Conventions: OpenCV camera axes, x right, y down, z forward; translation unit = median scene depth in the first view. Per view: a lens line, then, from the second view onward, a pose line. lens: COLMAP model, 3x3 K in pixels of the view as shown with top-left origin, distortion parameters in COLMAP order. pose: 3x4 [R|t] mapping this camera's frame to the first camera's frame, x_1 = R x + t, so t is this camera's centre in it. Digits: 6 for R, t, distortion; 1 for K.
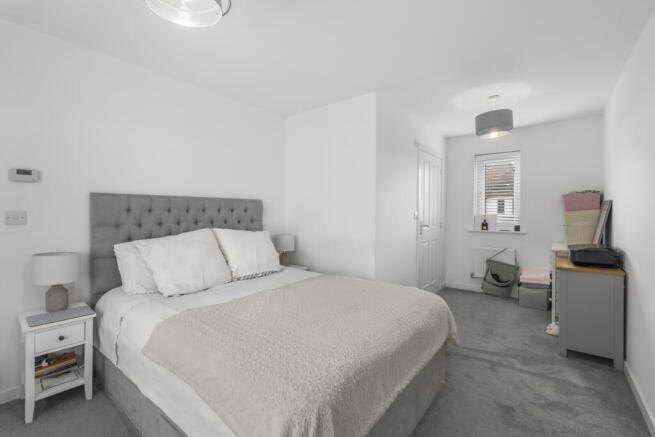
lens RADIAL K [[290.4, 0, 327.3], [0, 290.4, 214.9], [0, 0, 1]] dist [-0.005072, 0.000843]
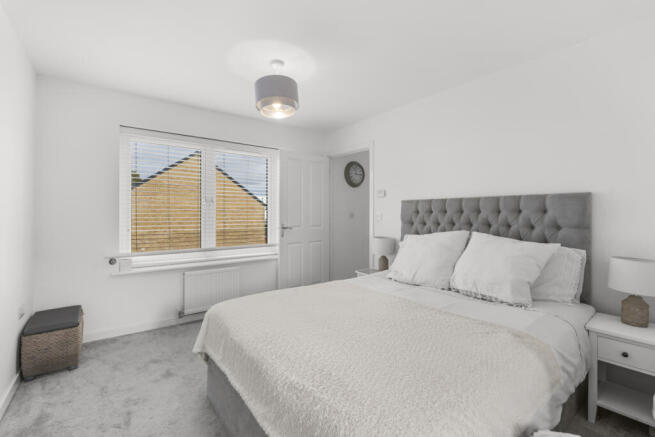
lens RADIAL K [[290.4, 0, 328.0], [0, 290.4, 216.0], [0, 0, 1]] dist [-0.005072, 0.000843]
pose [[-0.255787, 0.002083, -0.966731, 0.625576], [-0.014317, 0.999880, 0.005943, -0.001194], [0.966627, 0.015361, -0.255727, 0.850564]]
